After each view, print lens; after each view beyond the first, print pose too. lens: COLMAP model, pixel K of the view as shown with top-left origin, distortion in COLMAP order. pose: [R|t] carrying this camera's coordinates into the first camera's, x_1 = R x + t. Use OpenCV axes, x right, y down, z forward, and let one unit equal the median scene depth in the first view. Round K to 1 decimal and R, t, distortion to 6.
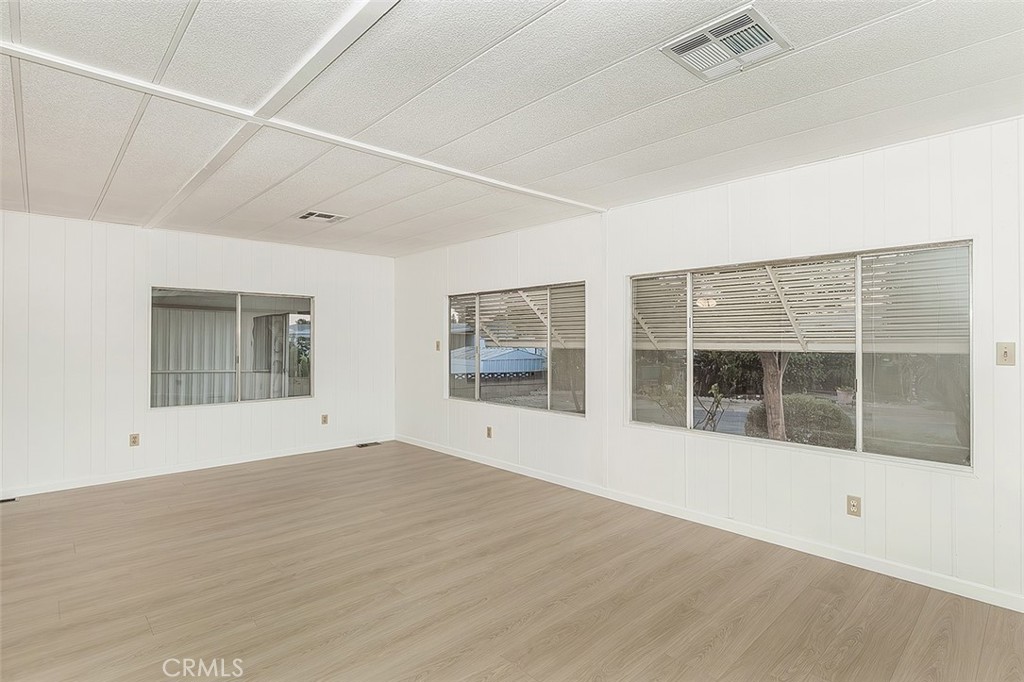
lens RADIAL K [[504.0, 0, 531.9], [0, 504.0, 332.3], [0, 0, 1]] dist [-0.001744, 0.000813]
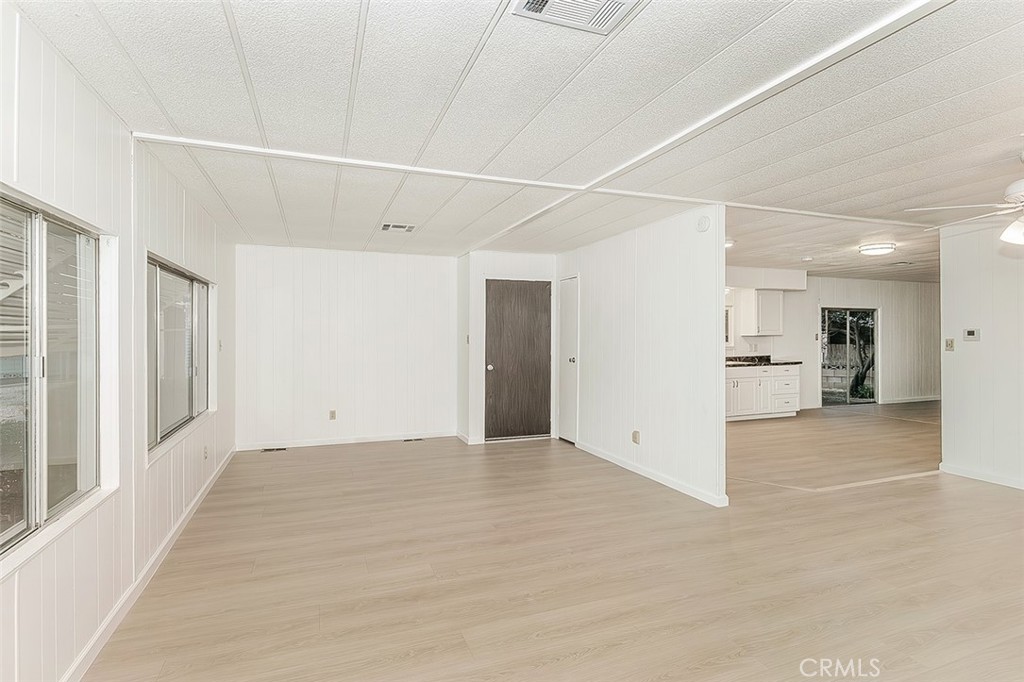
lens RADIAL K [[504.0, 0, 507.5], [0, 504.0, 336.6], [0, 0, 1]] dist [-0.001744, 0.000813]
pose [[-0.914516, 0.002688, 0.404540, -0.545358], [0.002834, 0.999996, -0.000238, 0.006128], [-0.404539, 0.000929, -0.914520, 1.431061]]
